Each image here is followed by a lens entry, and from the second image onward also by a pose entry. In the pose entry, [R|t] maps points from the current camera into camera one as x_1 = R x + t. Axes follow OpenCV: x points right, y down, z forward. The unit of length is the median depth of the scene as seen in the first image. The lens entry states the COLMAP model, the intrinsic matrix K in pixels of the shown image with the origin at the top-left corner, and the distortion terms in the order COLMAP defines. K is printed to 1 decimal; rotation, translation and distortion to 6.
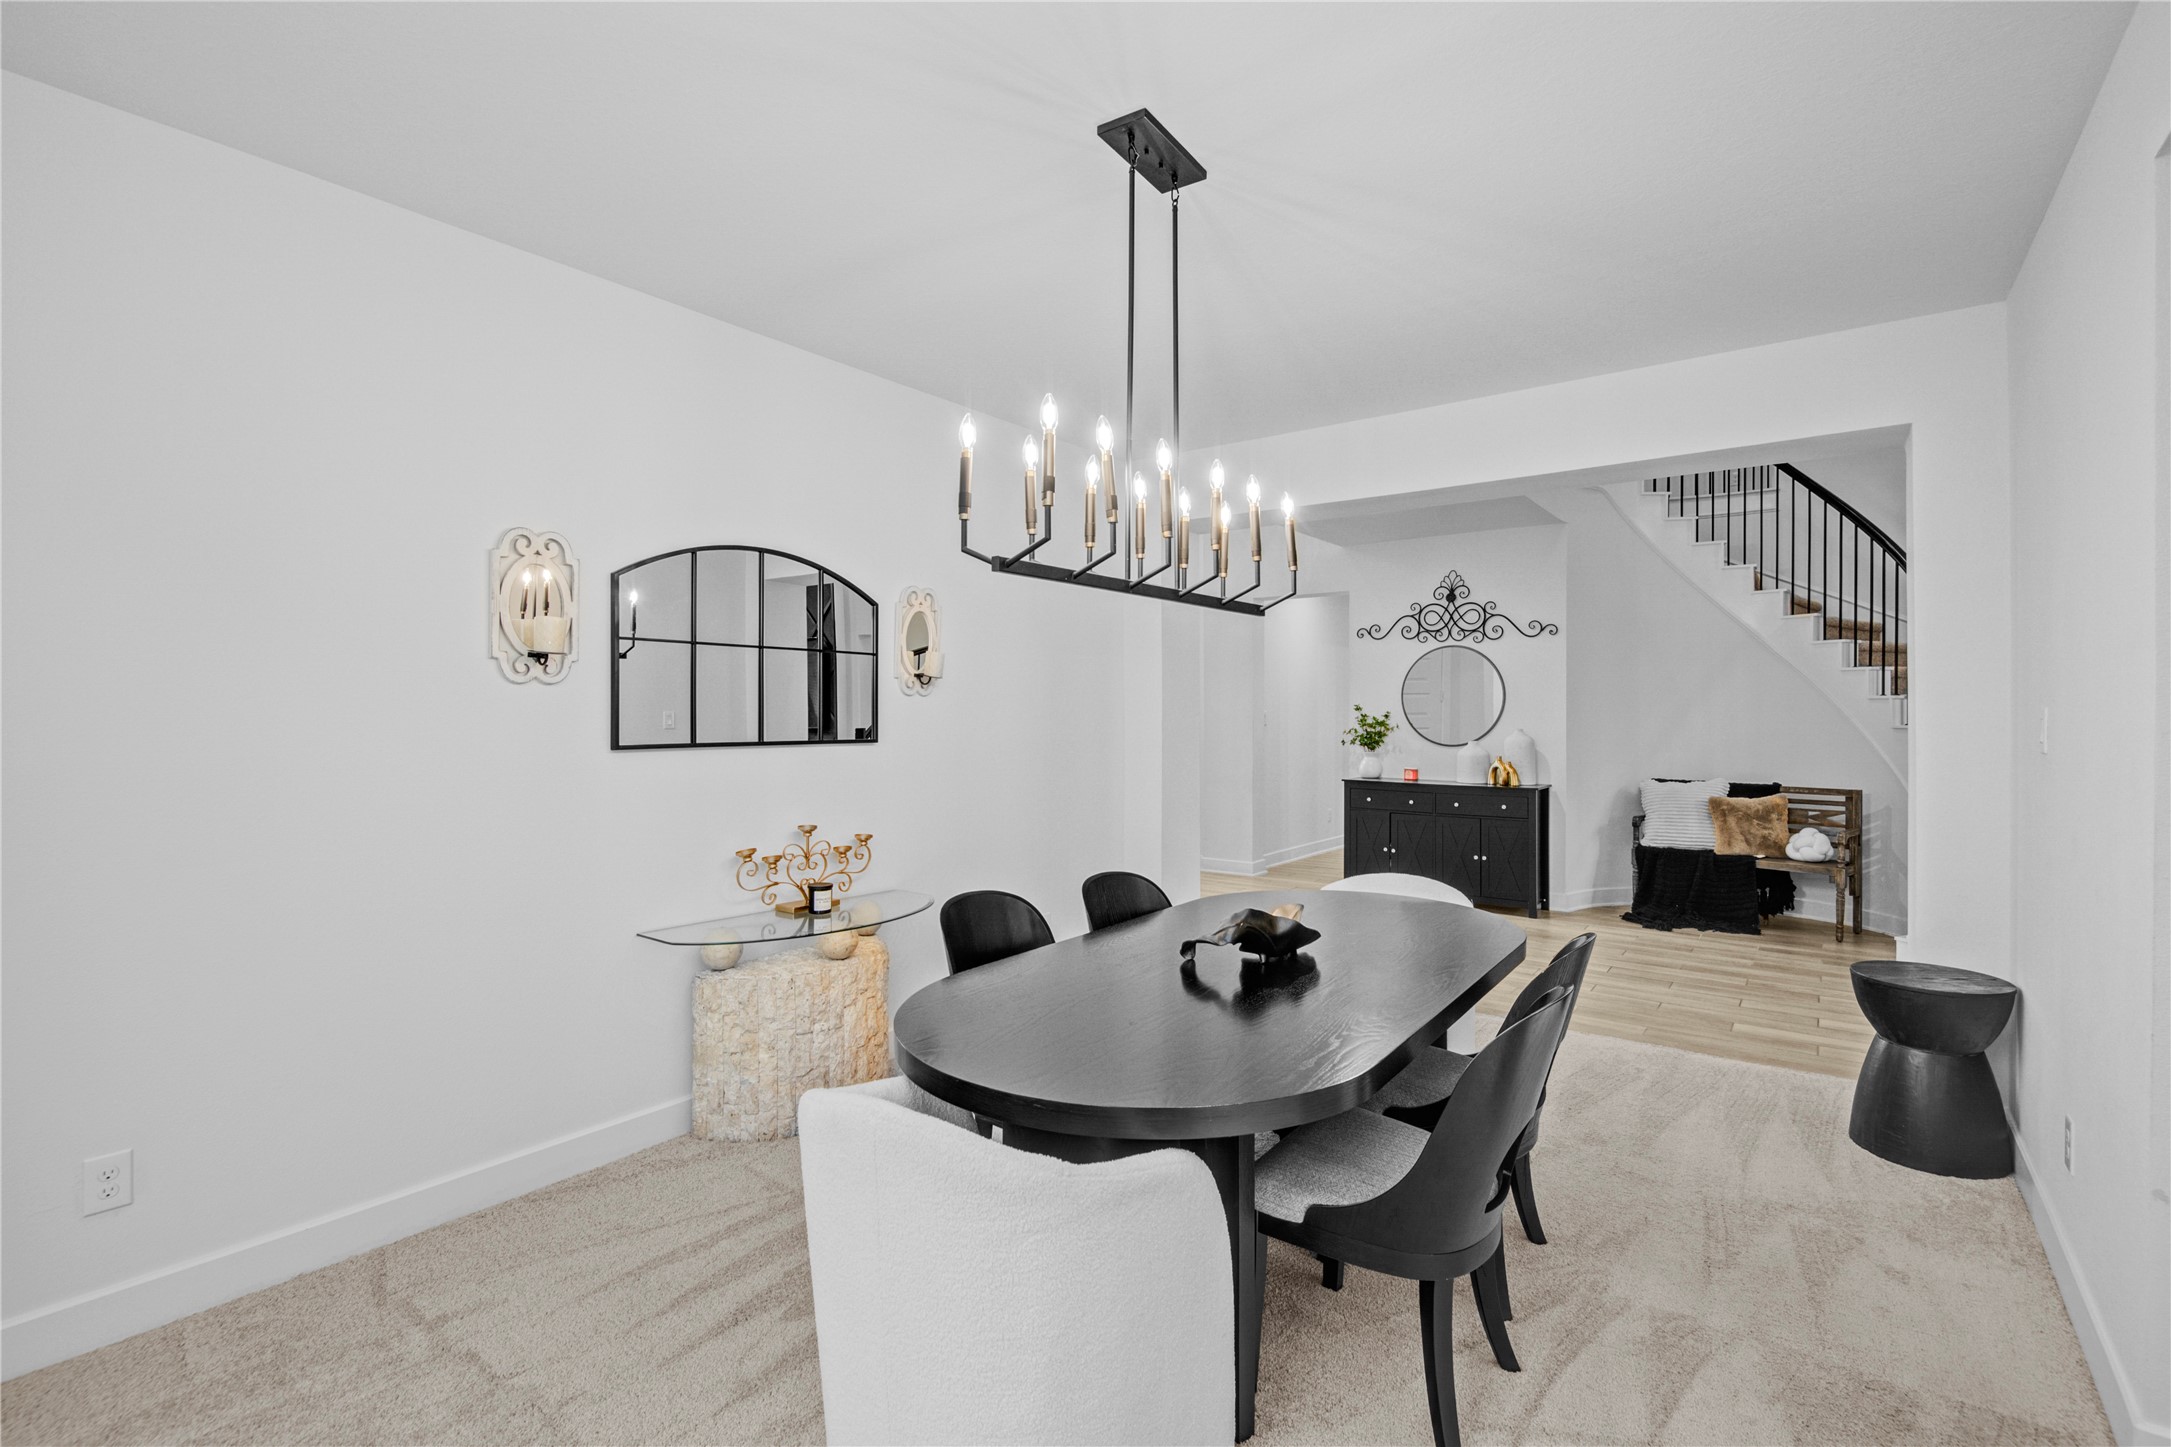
lens RADIAL K [[990.5, 0, 1087.0], [0, 990.5, 713.7], [0, 0, 1]] dist [0.011613, -0.000166]
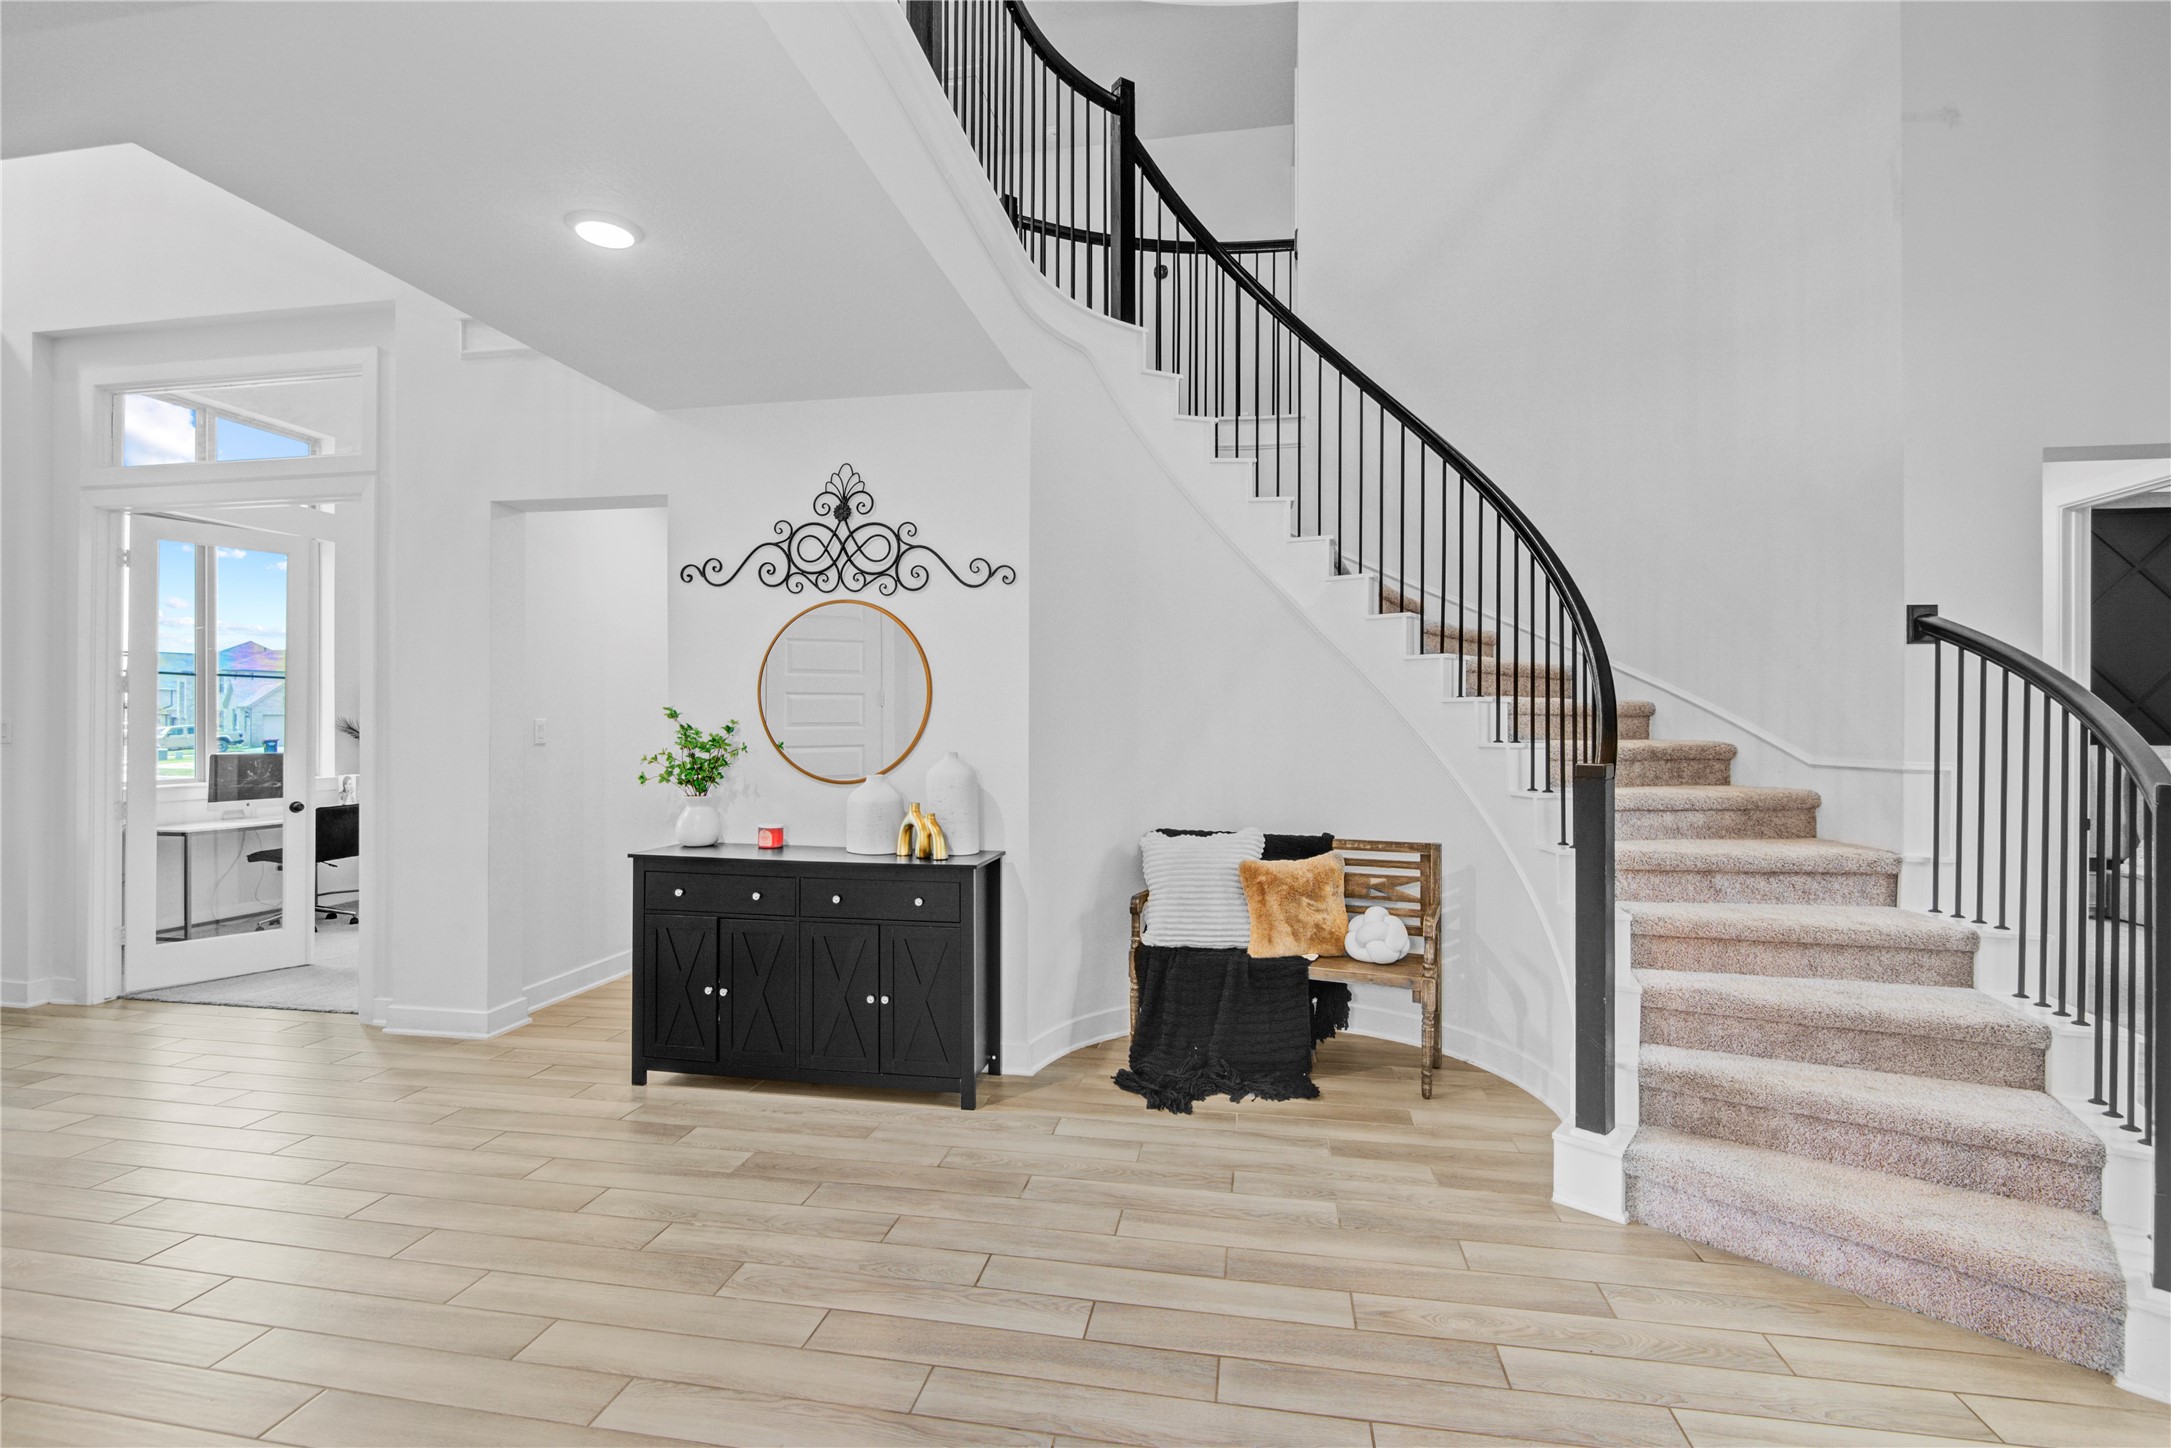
lens RADIAL K [[983.2, 0, 1085.5], [0, 983.2, 724.0], [0, 0, 1]] dist [0.001307, -0.005286]
pose [[0.891397, -0.000130, 0.453224, 0.254765], [-0.001074, 0.999997, 0.002400, -0.001584], [-0.453223, -0.002626, 0.891393, 0.481603]]
